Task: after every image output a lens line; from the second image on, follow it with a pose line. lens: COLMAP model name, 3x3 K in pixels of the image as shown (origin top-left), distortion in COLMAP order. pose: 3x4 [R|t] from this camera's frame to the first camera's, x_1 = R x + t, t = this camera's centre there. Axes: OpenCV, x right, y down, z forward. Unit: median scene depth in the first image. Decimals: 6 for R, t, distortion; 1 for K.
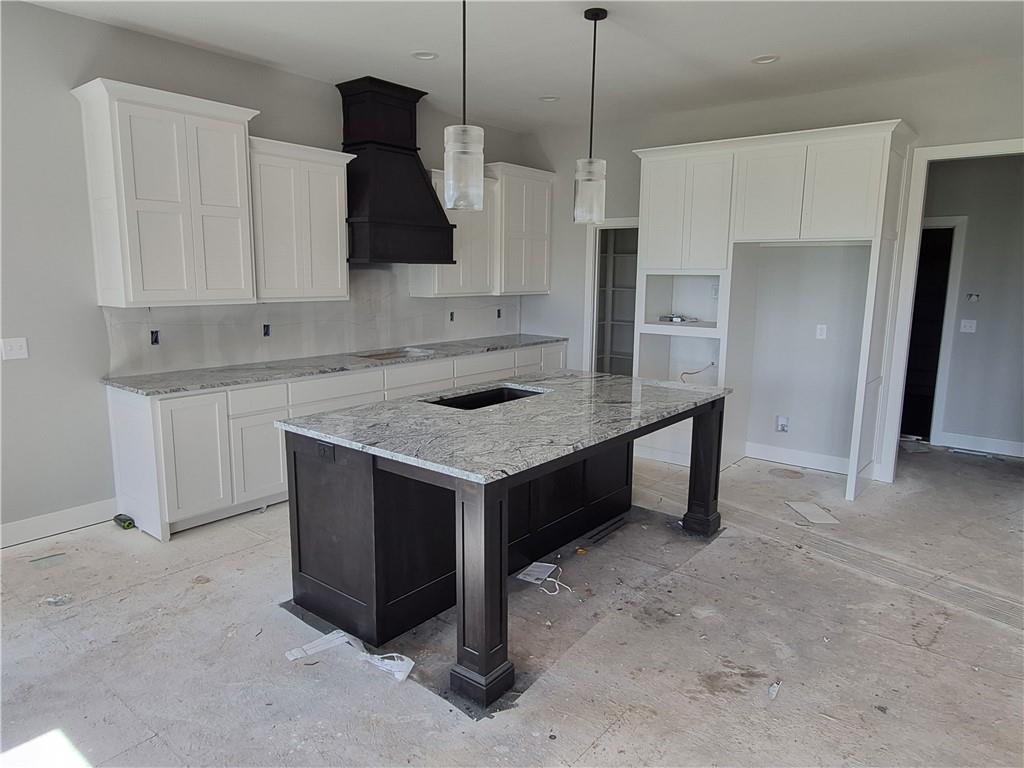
lens RADIAL K [[659.4, 0, 510.8], [0, 659.4, 381.0], [0, 0, 1]] dist [0.008451, 0.002443]
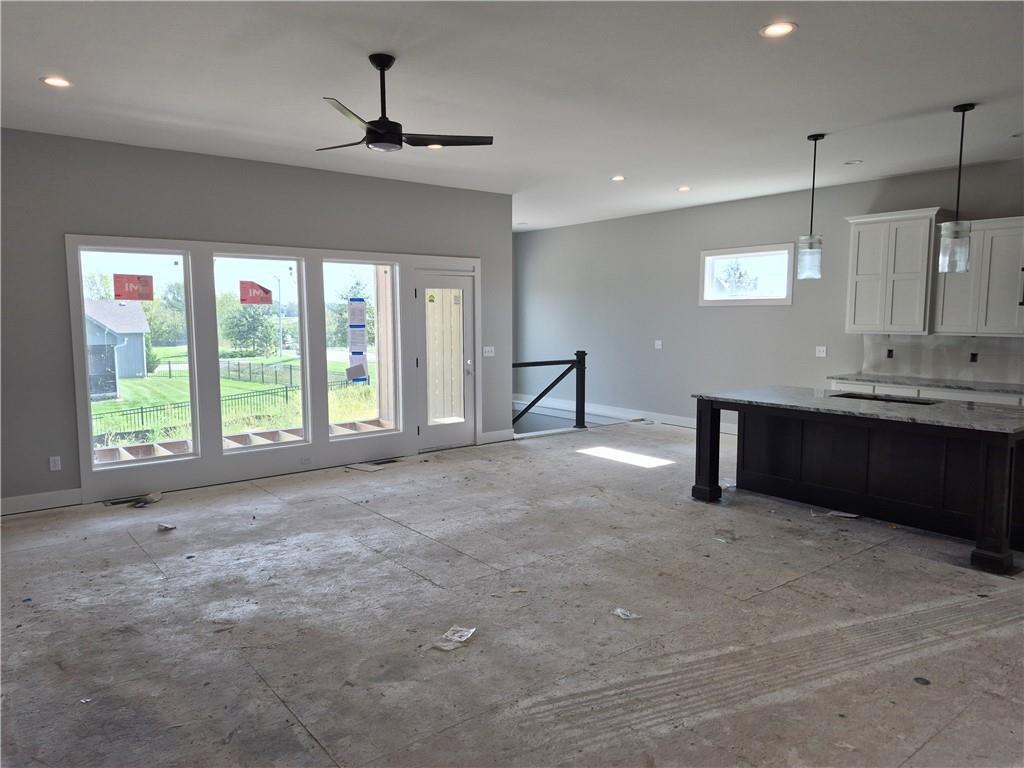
lens RADIAL K [[690.3, 0, 509.7], [0, 690.3, 385.3], [0, 0, 1]] dist [0.020768, -0.010623]
pose [[-0.213427, 0.092675, -0.972554, 1.660367], [-0.160295, 0.978678, 0.128435, -0.071716], [0.963719, 0.183307, -0.194020, 0.523141]]
